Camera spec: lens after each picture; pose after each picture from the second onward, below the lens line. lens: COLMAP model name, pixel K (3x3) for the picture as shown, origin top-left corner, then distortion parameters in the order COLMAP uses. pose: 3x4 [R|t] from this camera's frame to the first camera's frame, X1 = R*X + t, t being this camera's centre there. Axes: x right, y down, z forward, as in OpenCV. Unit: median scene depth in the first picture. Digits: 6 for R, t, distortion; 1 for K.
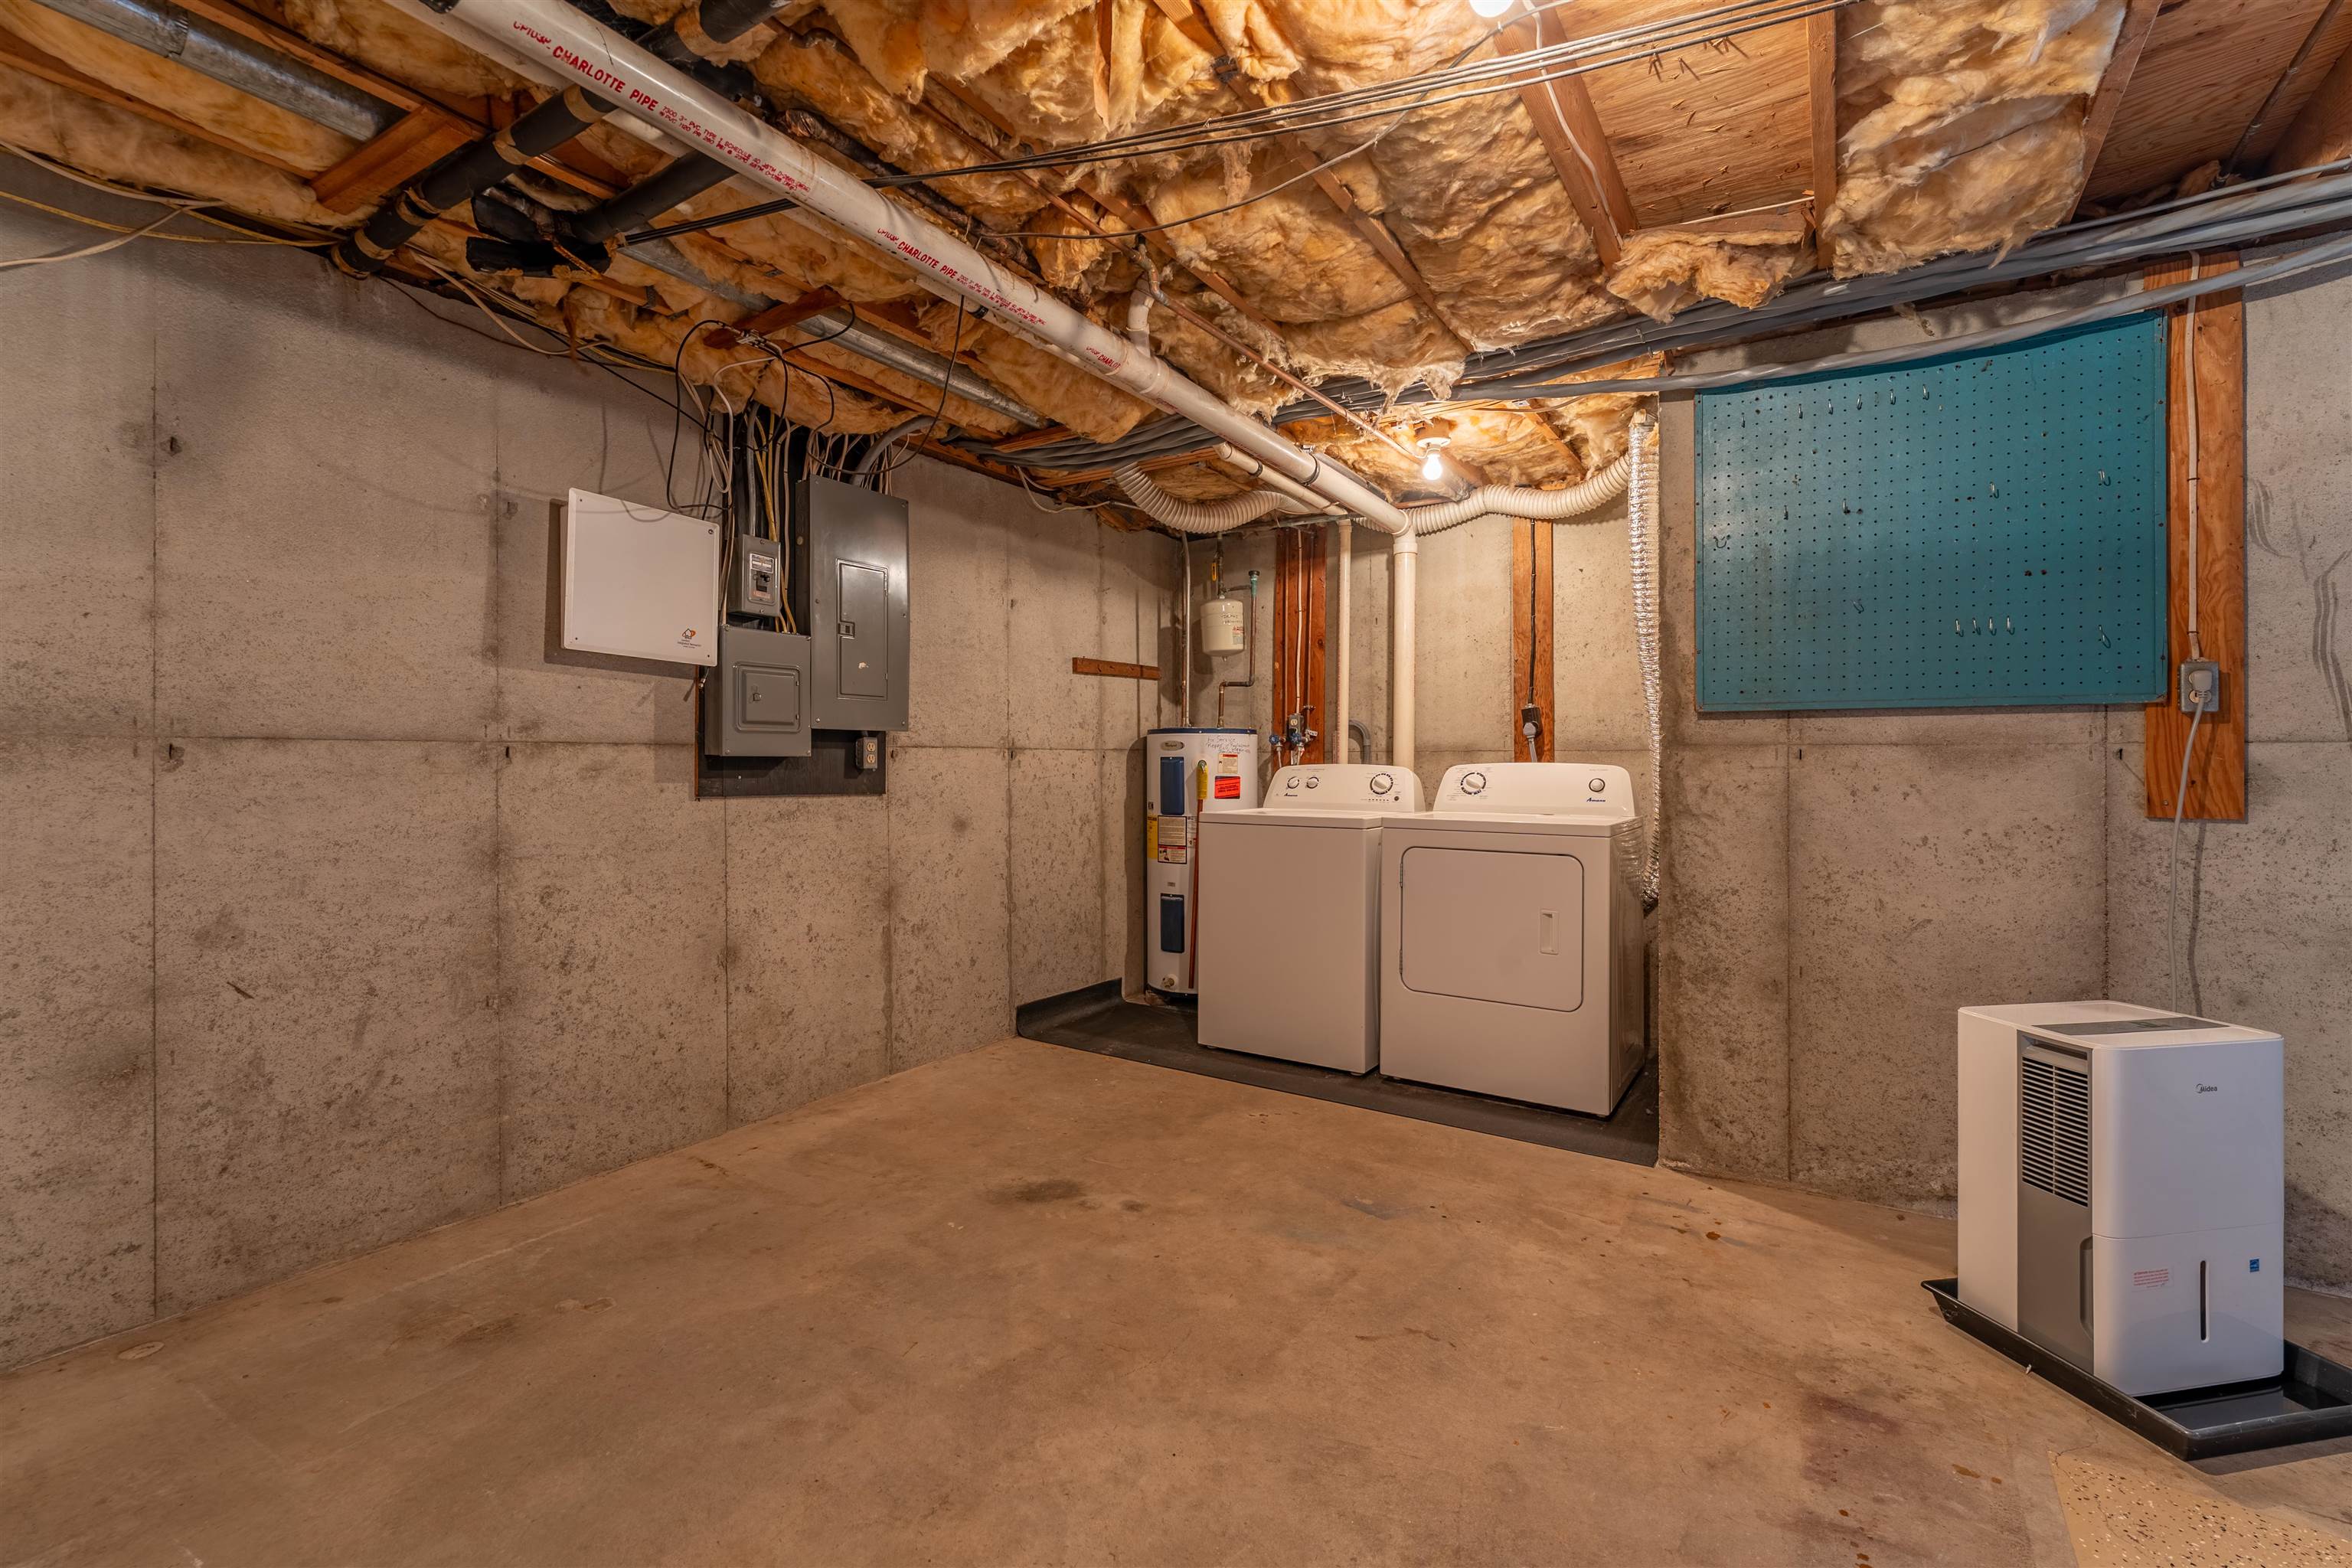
lens RADIAL K [[1011.6, 0, 1173.0], [0, 1011.6, 759.2], [0, 0, 1]] dist [-0.002475, -0.000308]
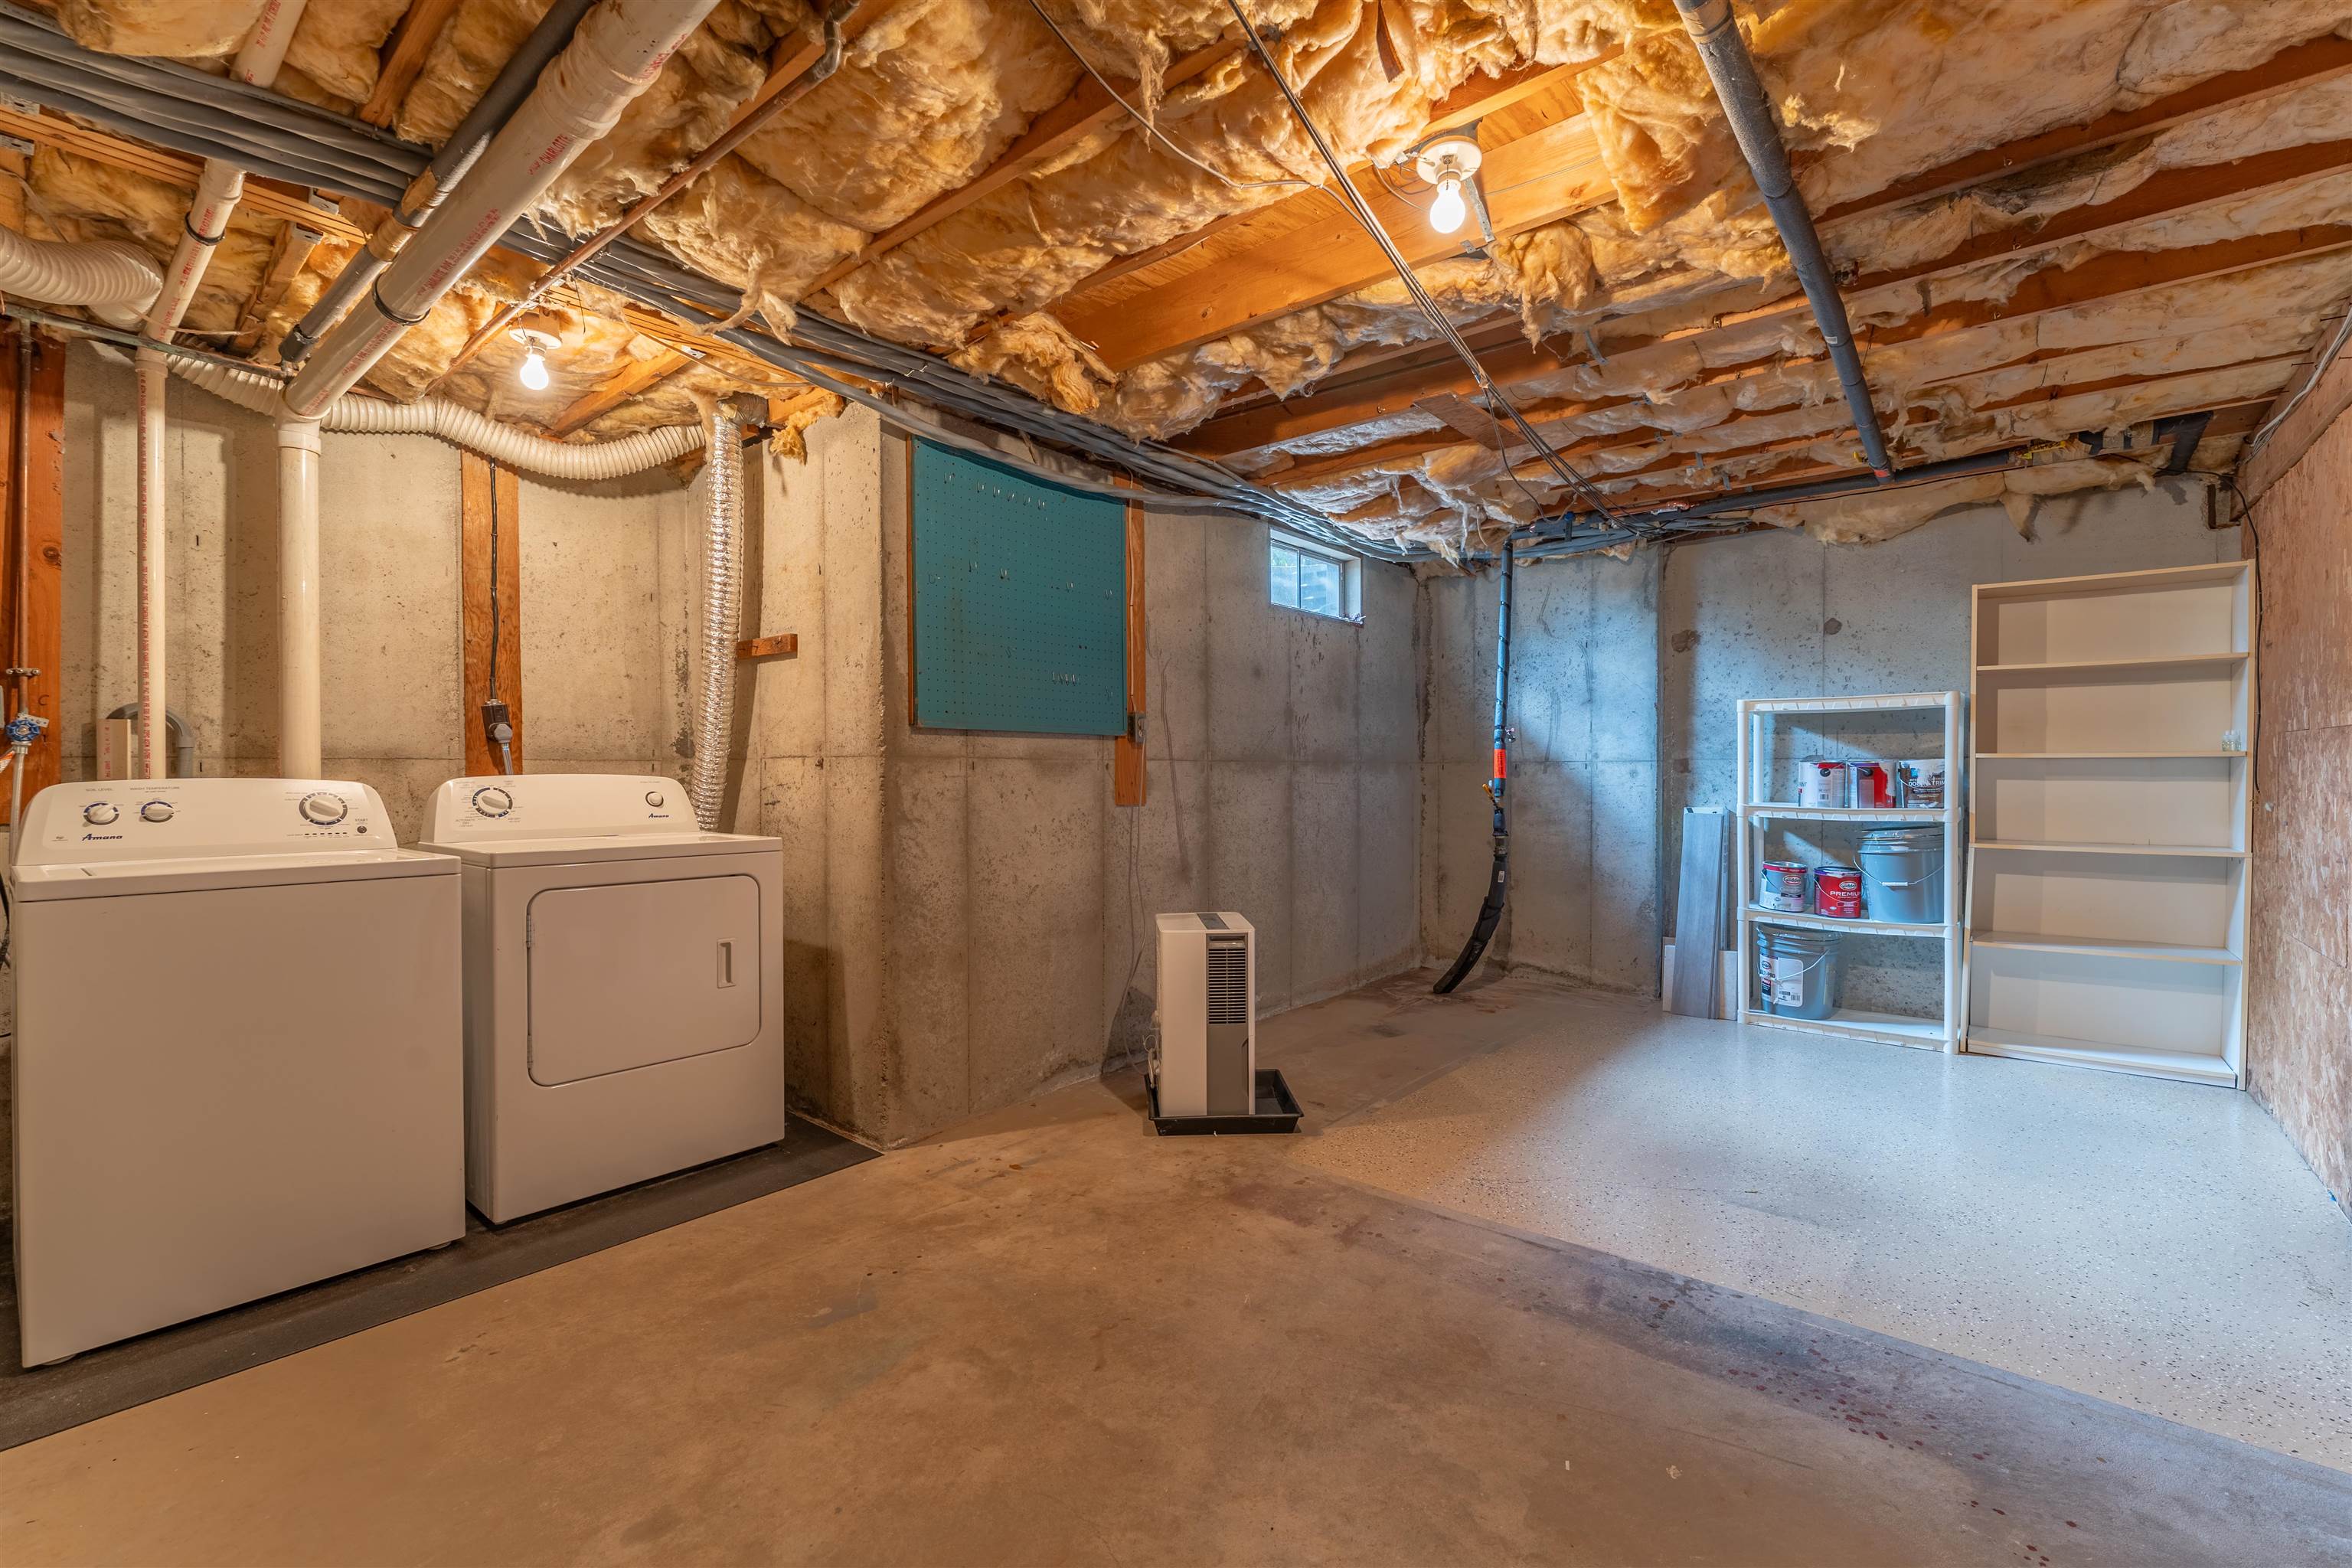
lens RADIAL K [[1001.4, 0, 1176.0], [0, 1001.4, 784.0], [0, 0, 1]] dist [-0.000047, 0.000070]
pose [[0.115536, -0.013128, 0.993217, -0.576994], [0.001425, 0.999914, 0.013051, 0.002040], [-0.993302, -0.000093, 0.115545, 0.629956]]
